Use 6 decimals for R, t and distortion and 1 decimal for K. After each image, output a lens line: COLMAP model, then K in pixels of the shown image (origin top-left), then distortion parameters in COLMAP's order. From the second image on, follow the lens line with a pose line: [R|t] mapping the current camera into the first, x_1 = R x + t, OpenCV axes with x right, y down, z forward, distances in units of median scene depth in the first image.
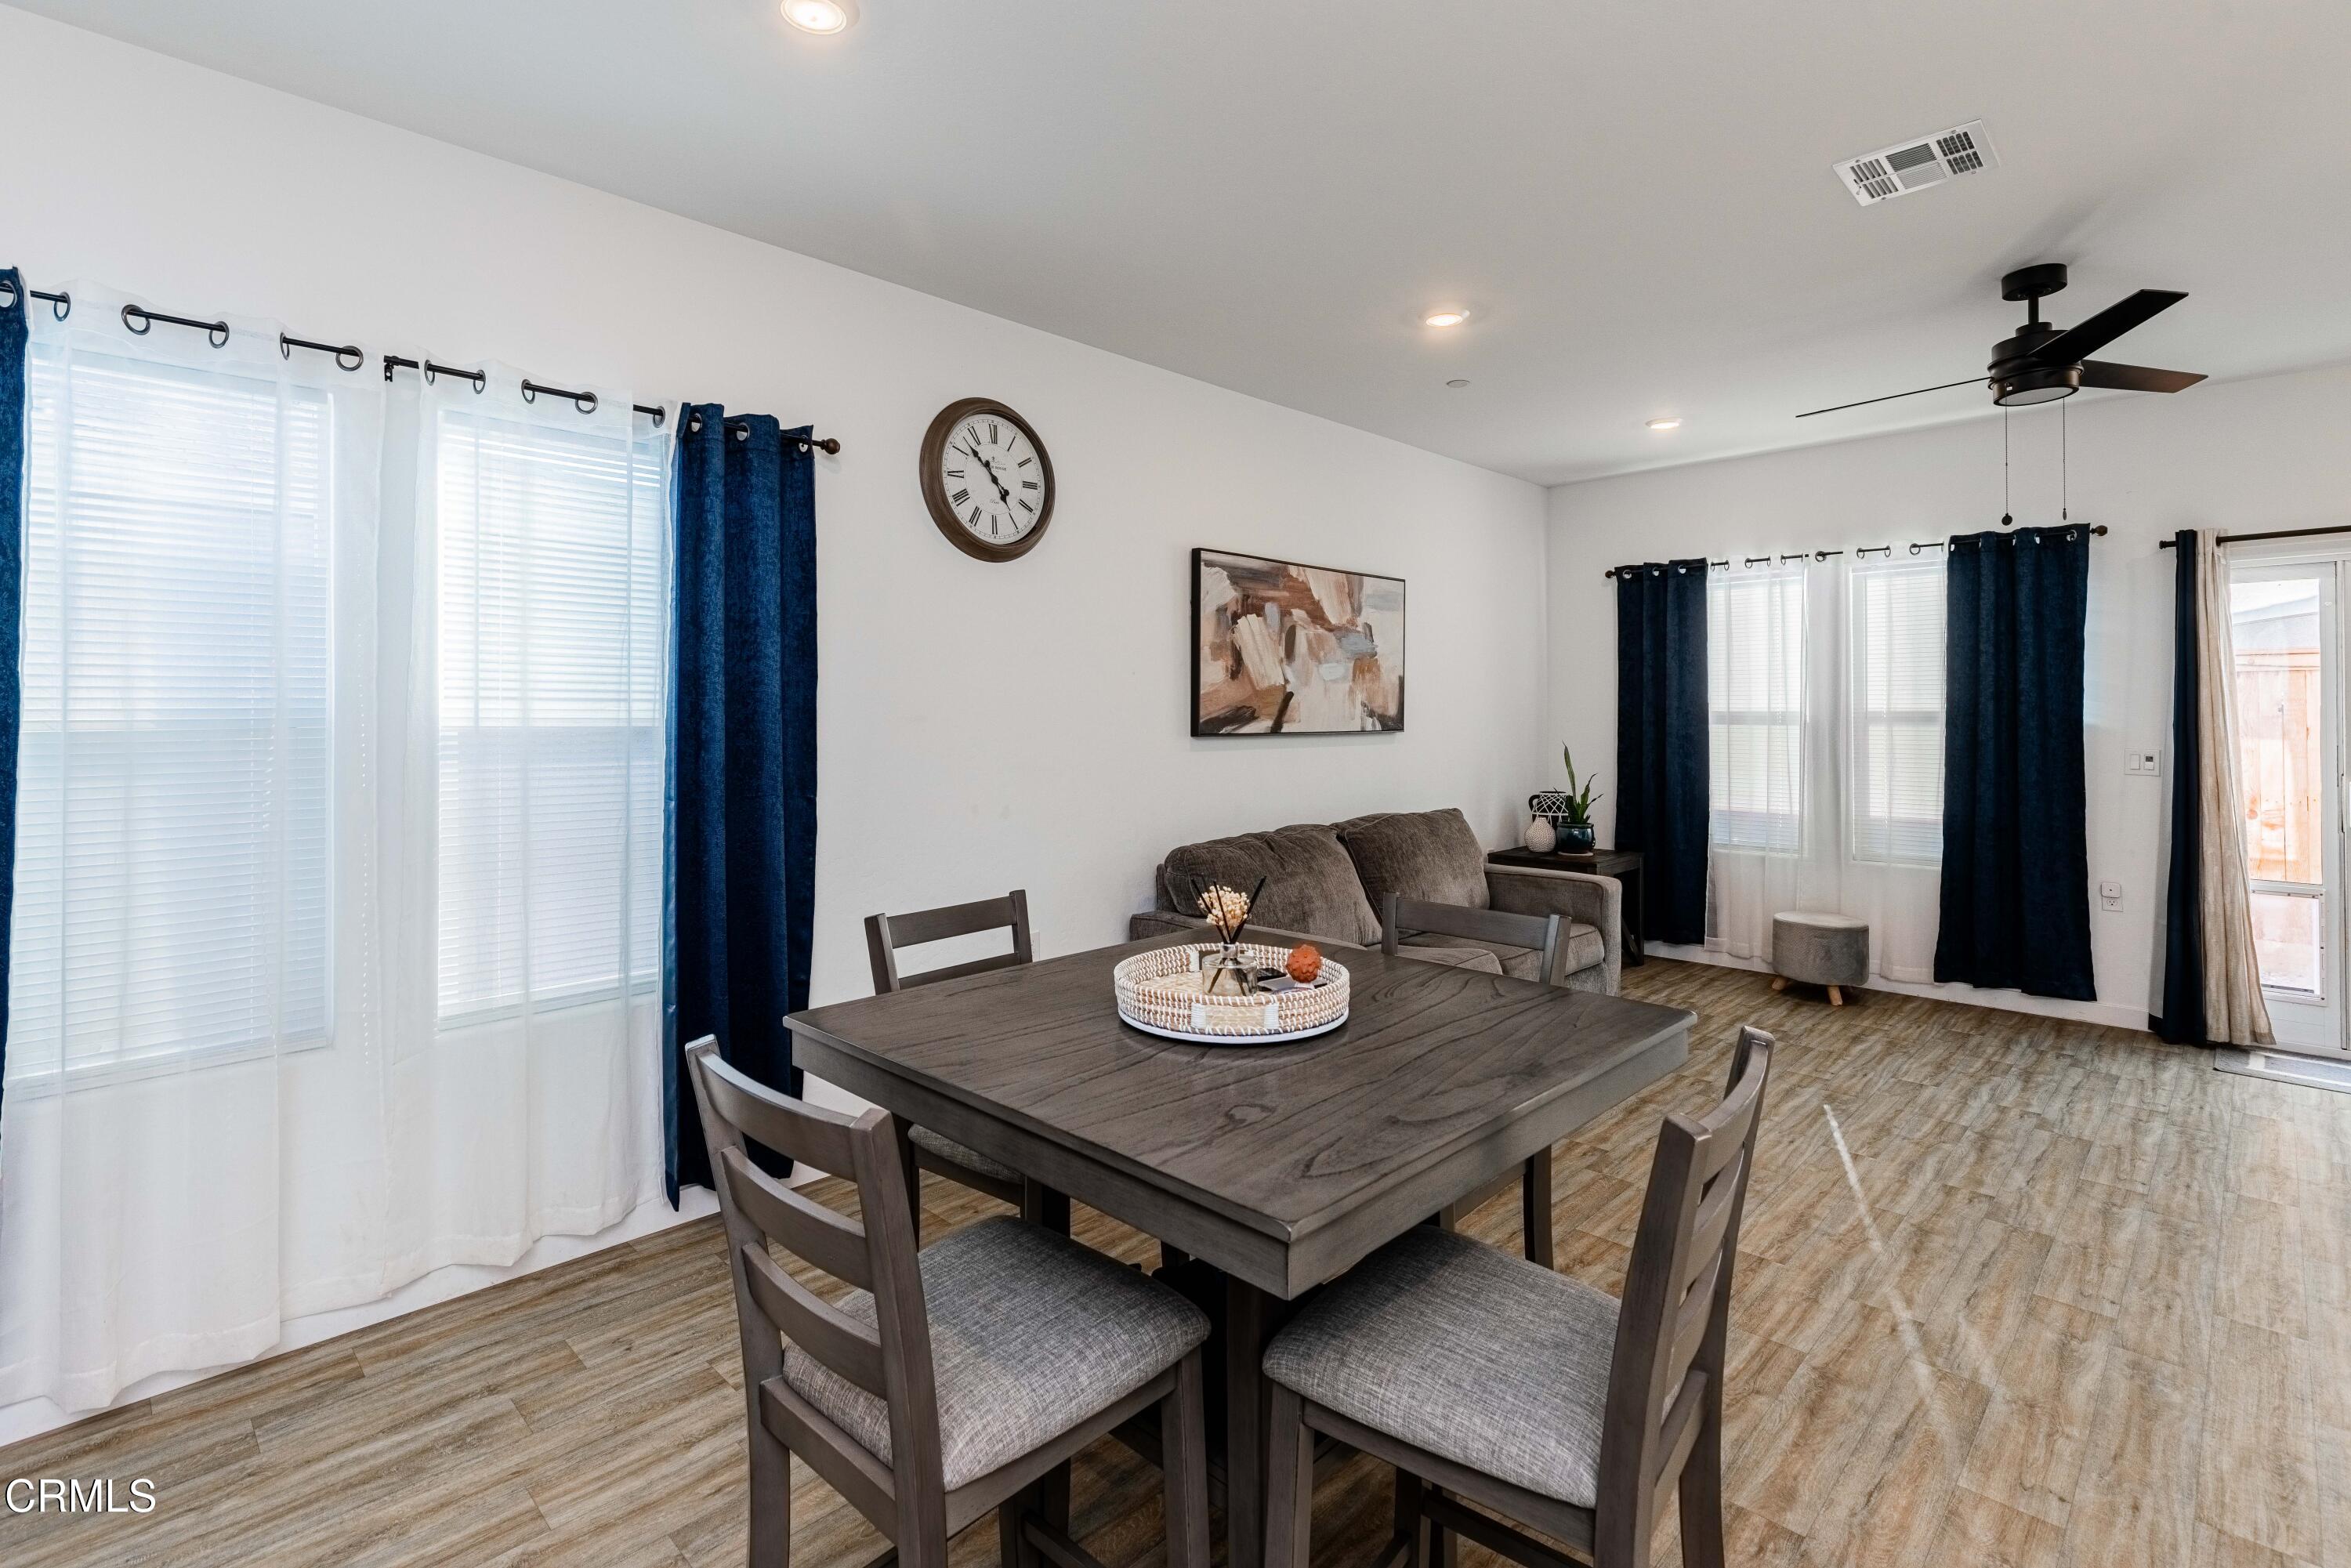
lens RADIAL K [[1081.4, 0, 1171.5], [0, 1081.4, 719.0], [0, 0, 1]] dist [0.010709, -0.002152]
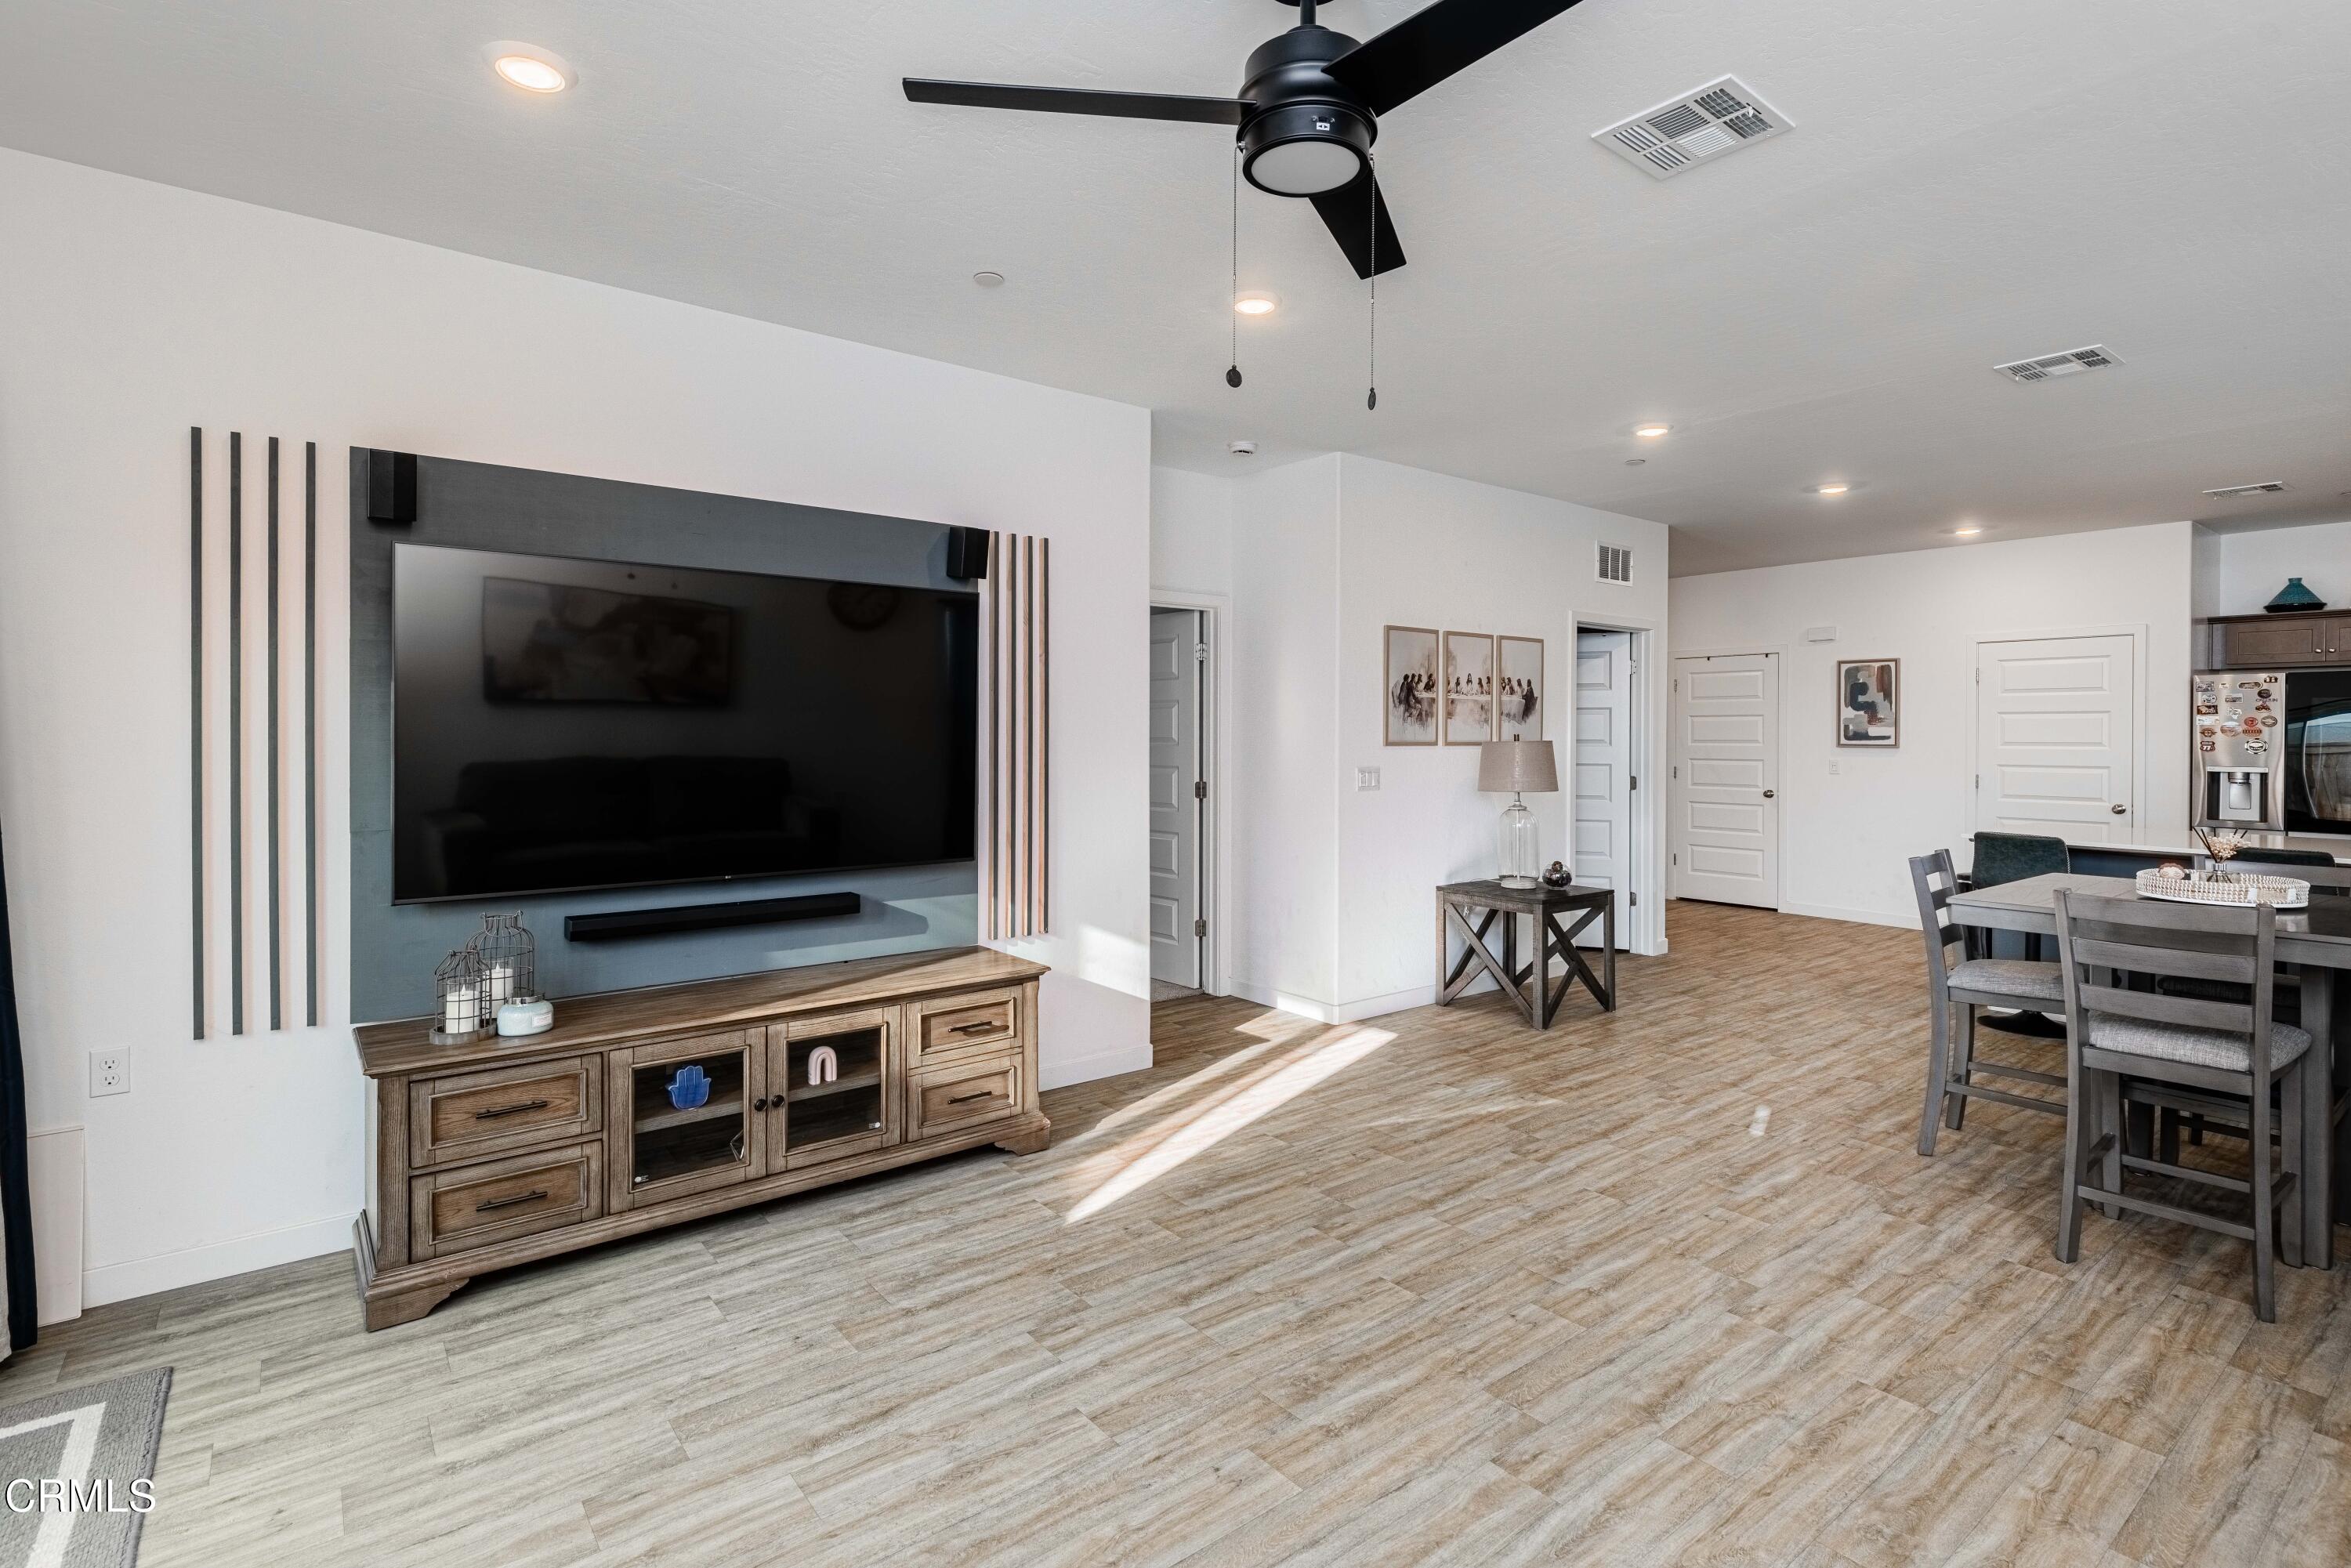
lens RADIAL K [[1081.4, 0, 1173.7], [0, 1081.4, 741.7], [0, 0, 1]] dist [0.010709, -0.002152]
pose [[-0.990868, -0.003659, 0.134785, 0.599006], [-0.003291, 0.999990, 0.002958, 0.001222], [-0.134794, 0.002487, -0.990871, 1.169402]]
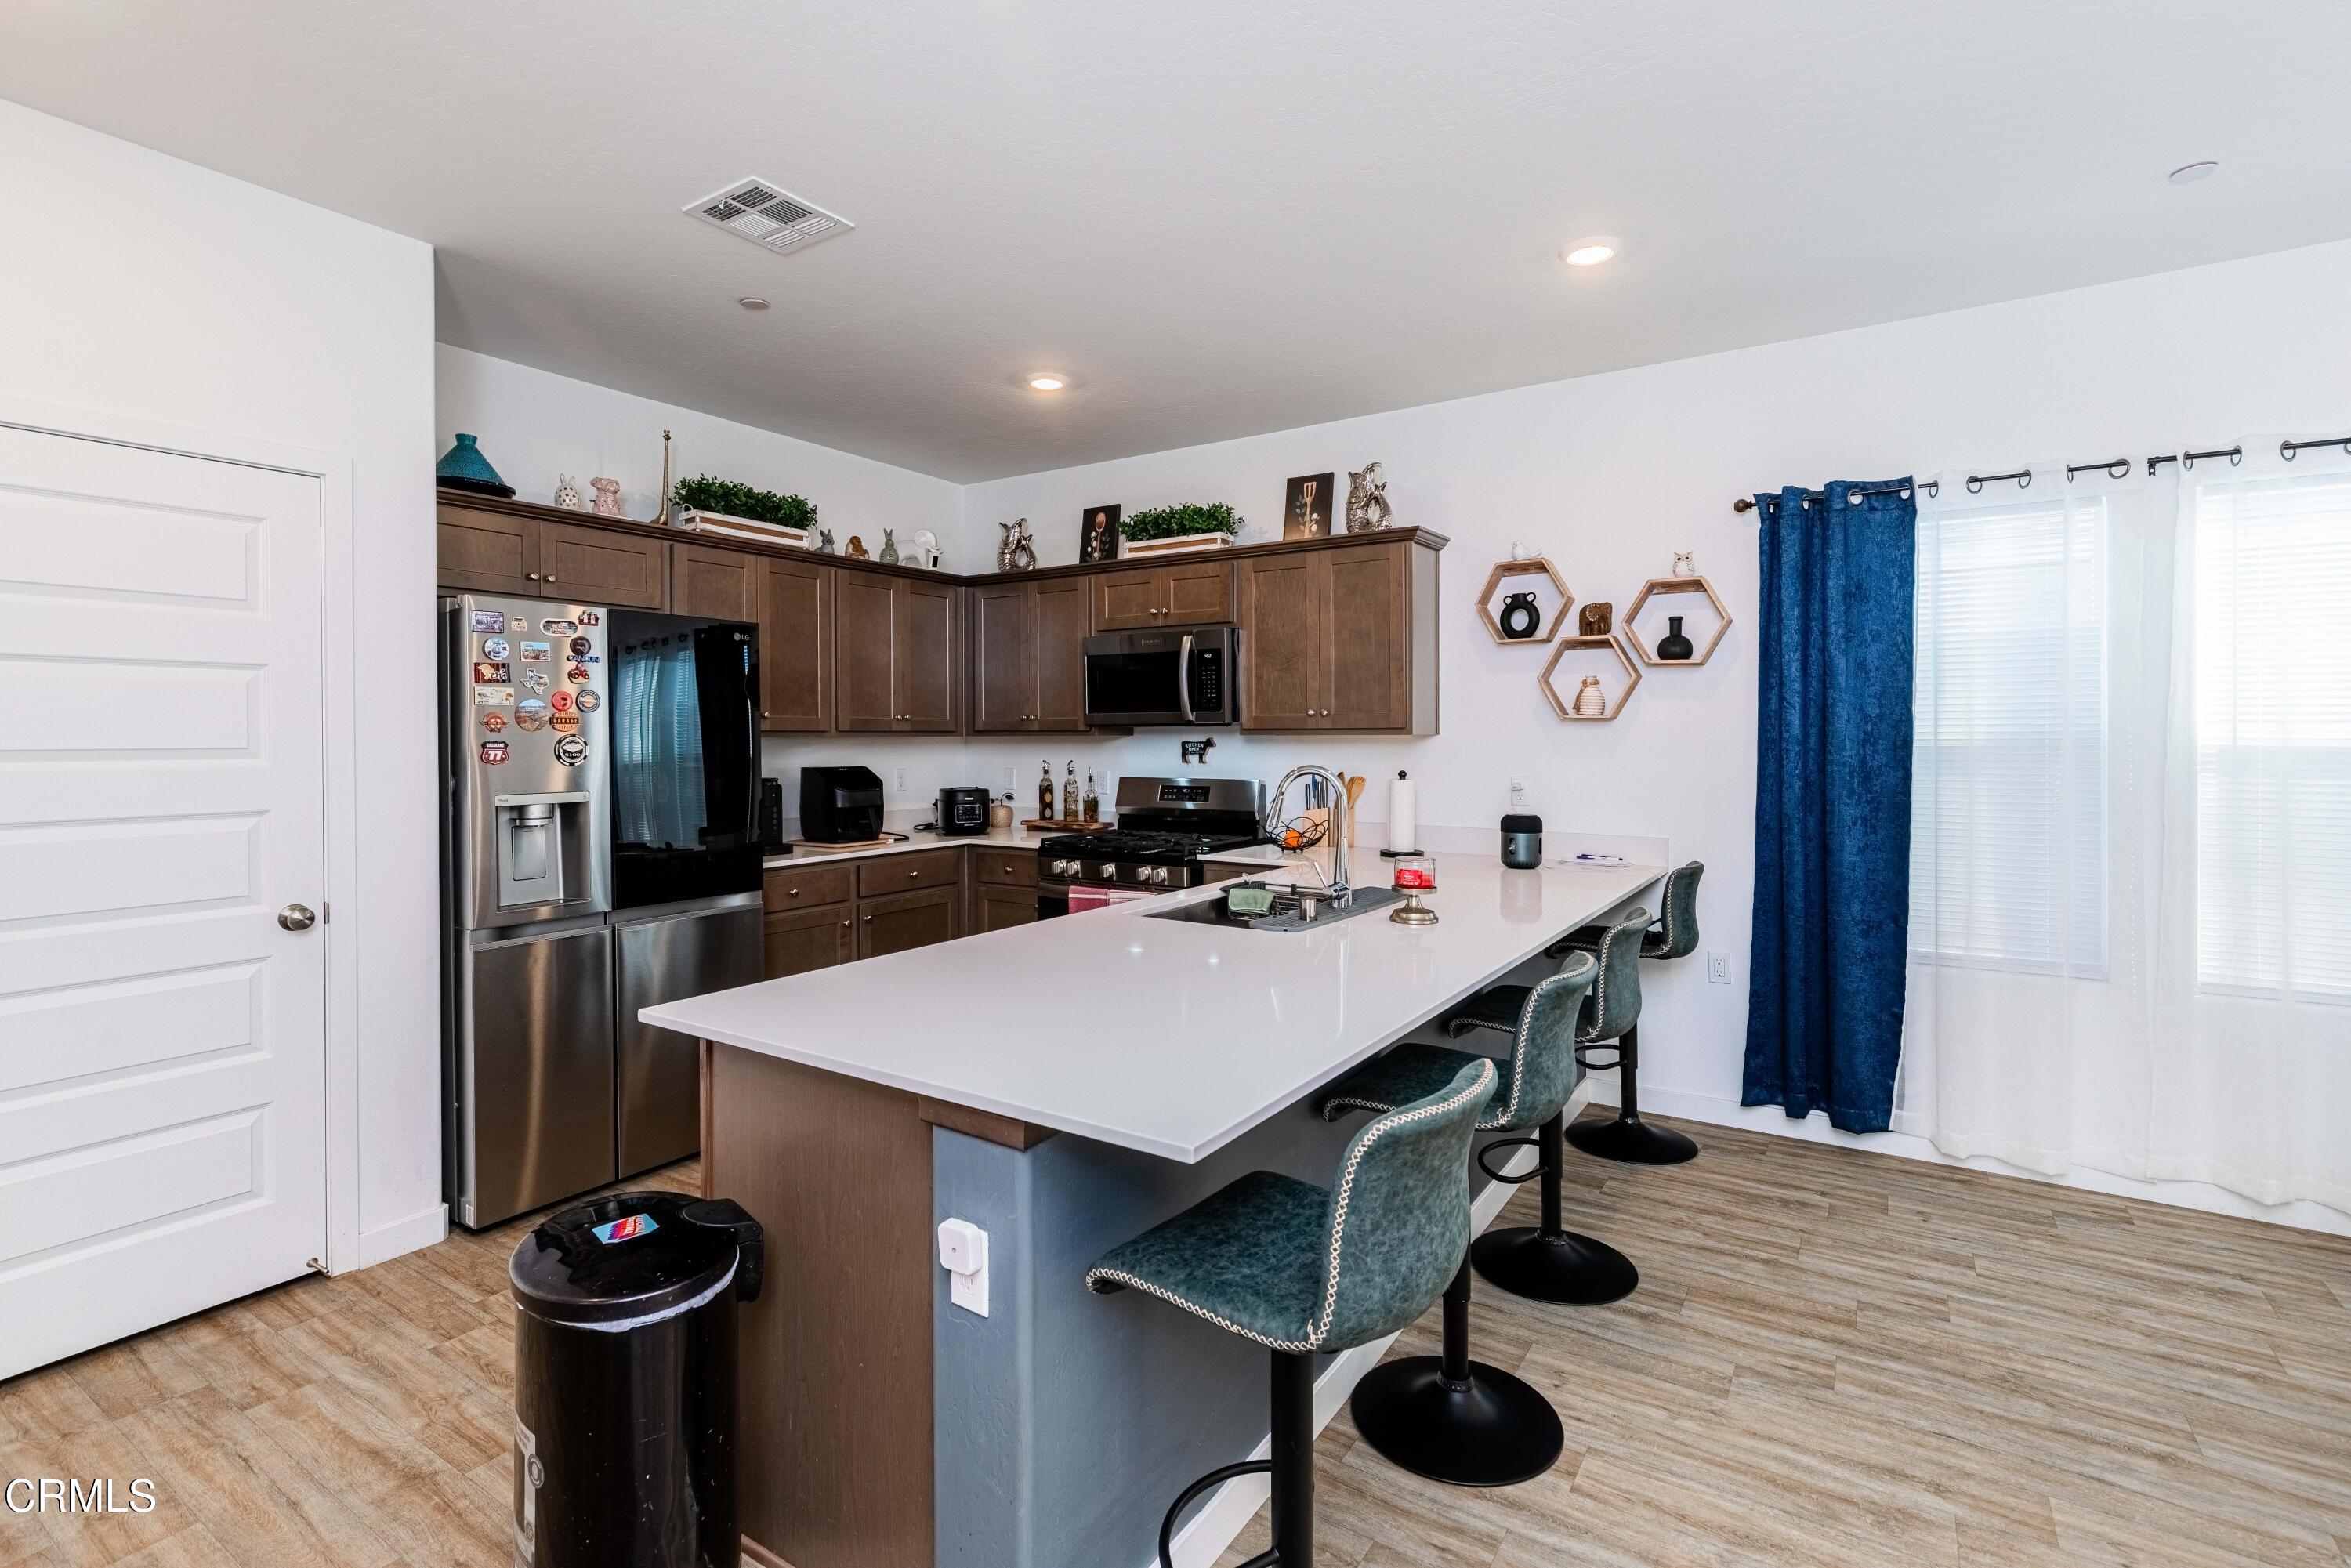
lens RADIAL K [[1081.4, 0, 1175.9], [0, 1081.4, 726.8], [0, 0, 1]] dist [0.010709, -0.002152]
pose [[0.204744, -0.000741, -0.978815, 0.177324], [0.000655, 1.000000, -0.000620, -0.007831], [0.978815, -0.000514, 0.204744, -0.228761]]
